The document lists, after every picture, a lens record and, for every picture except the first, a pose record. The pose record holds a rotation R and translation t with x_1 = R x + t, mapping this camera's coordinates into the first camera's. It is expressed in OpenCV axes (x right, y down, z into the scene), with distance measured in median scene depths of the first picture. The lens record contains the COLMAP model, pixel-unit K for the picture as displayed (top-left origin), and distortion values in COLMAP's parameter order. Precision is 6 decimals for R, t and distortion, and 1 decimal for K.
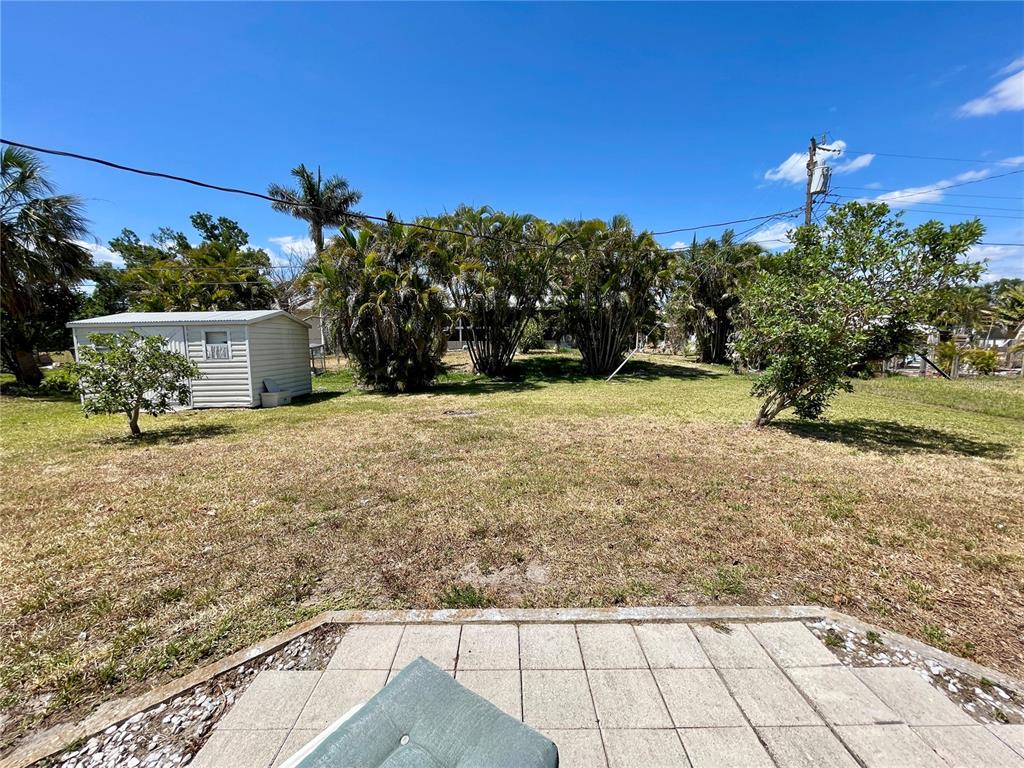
lens RADIAL K [[412.3, 0, 511.5], [0, 412.3, 381.5], [0, 0, 1]] dist [-0.002849, -0.000101]
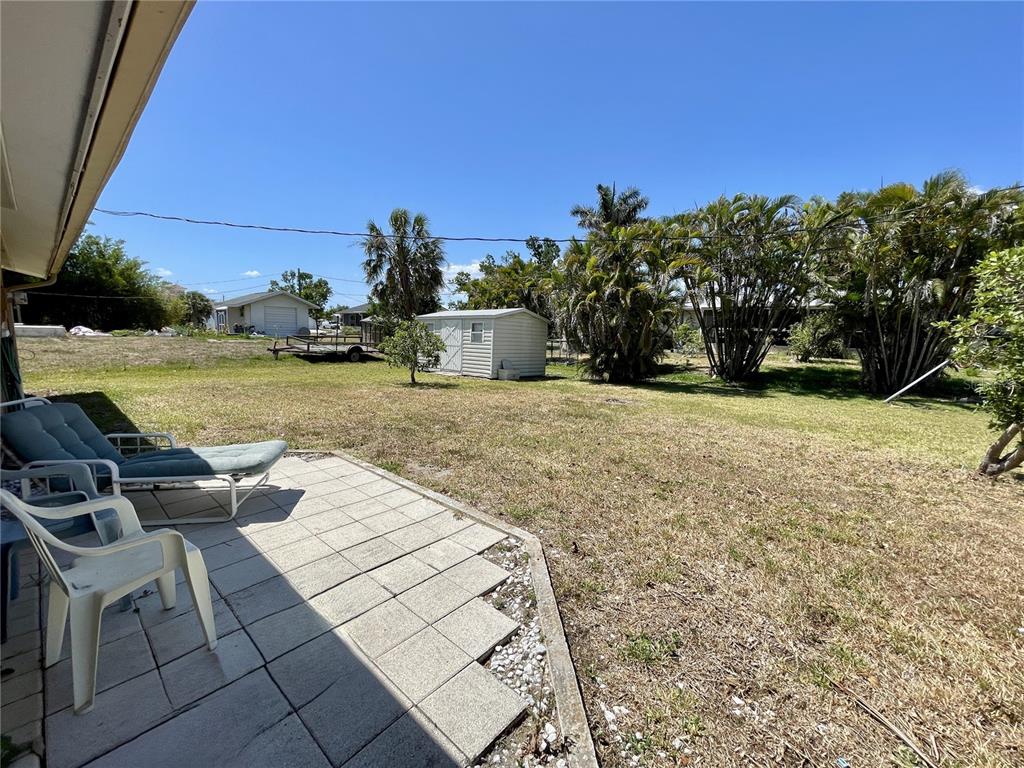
lens RADIAL K [[412.3, 0, 516.1], [0, 412.3, 385.3], [0, 0, 1]] dist [-0.002849, -0.000101]
pose [[0.750035, 0.111773, -0.651886, 0.292391], [-0.109995, 0.992971, 0.043700, 0.013461], [0.652188, 0.038928, 0.757057, 0.008505]]
